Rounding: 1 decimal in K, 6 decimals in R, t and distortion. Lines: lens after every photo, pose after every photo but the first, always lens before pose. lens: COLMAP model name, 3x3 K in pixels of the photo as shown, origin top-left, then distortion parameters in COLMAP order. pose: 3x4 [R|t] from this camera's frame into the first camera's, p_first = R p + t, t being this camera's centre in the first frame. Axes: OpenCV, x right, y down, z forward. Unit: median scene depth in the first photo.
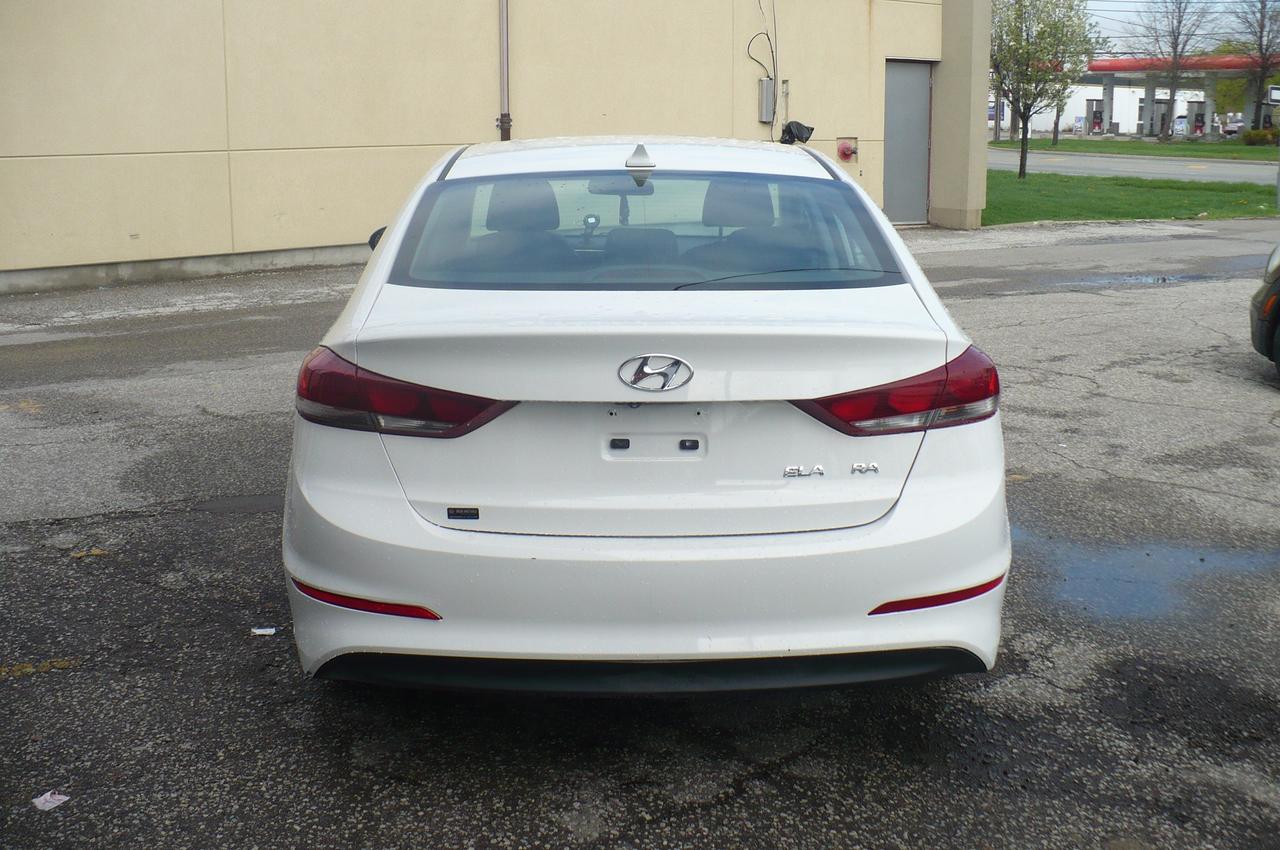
lens RADIAL K [[1410.4, 0, 635.6], [0, 1410.4, 396.9], [0, 0, 1]] dist [-0.270083, 0.393820]
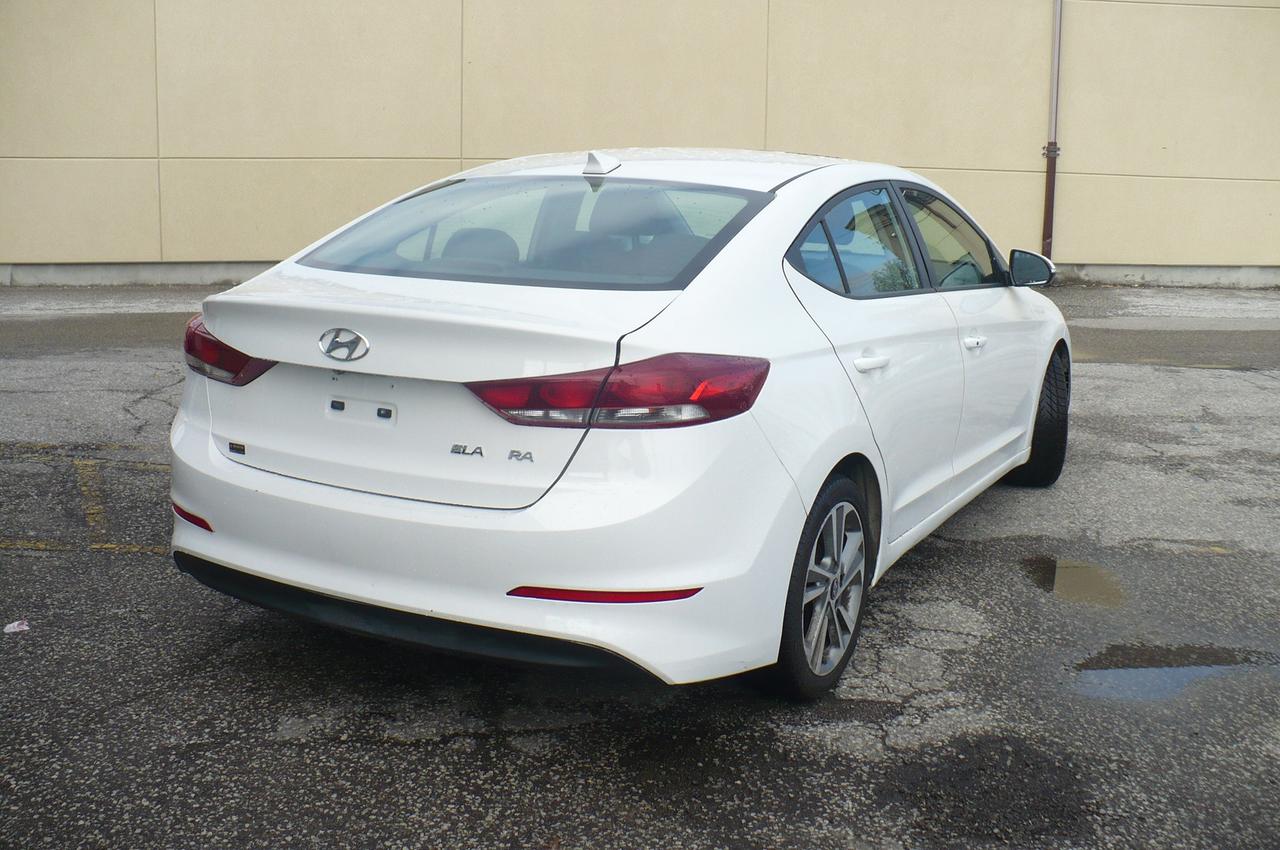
lens RADIAL K [[1410.4, 0, 635.6], [0, 1410.4, 396.9], [0, 0, 1]] dist [-0.270083, 0.393820]
pose [[0.866601, 0.105463, -0.487730, 0.693294], [-0.114261, 0.993381, 0.011782, -0.013826], [0.485744, 0.045518, 0.872915, 0.108025]]
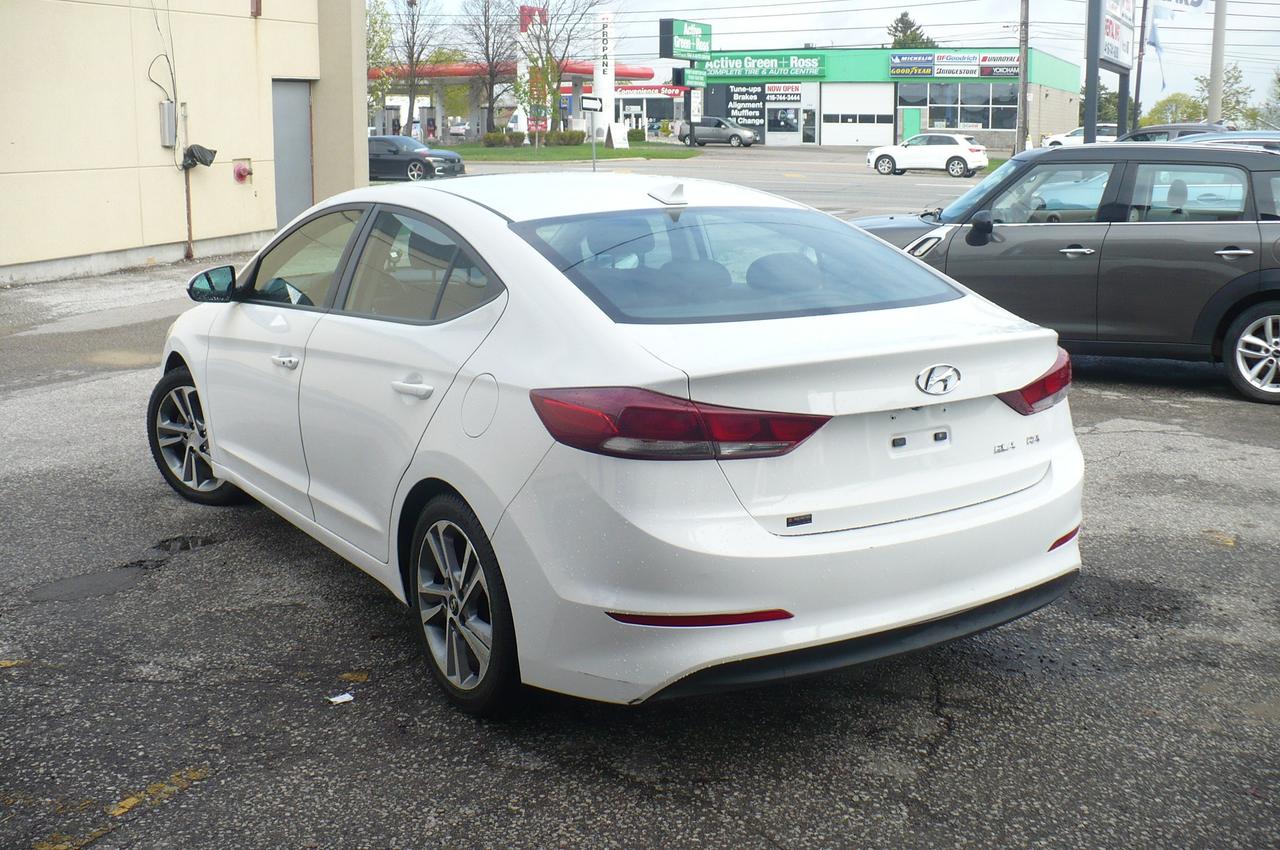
lens RADIAL K [[1410.4, 0, 635.6], [0, 1410.4, 396.9], [0, 0, 1]] dist [-0.270083, 0.393820]
pose [[0.855395, -0.099021, 0.508423, -0.730938], [0.102864, 0.994482, 0.020622, -0.047891], [-0.507659, 0.034658, 0.860861, 0.084653]]
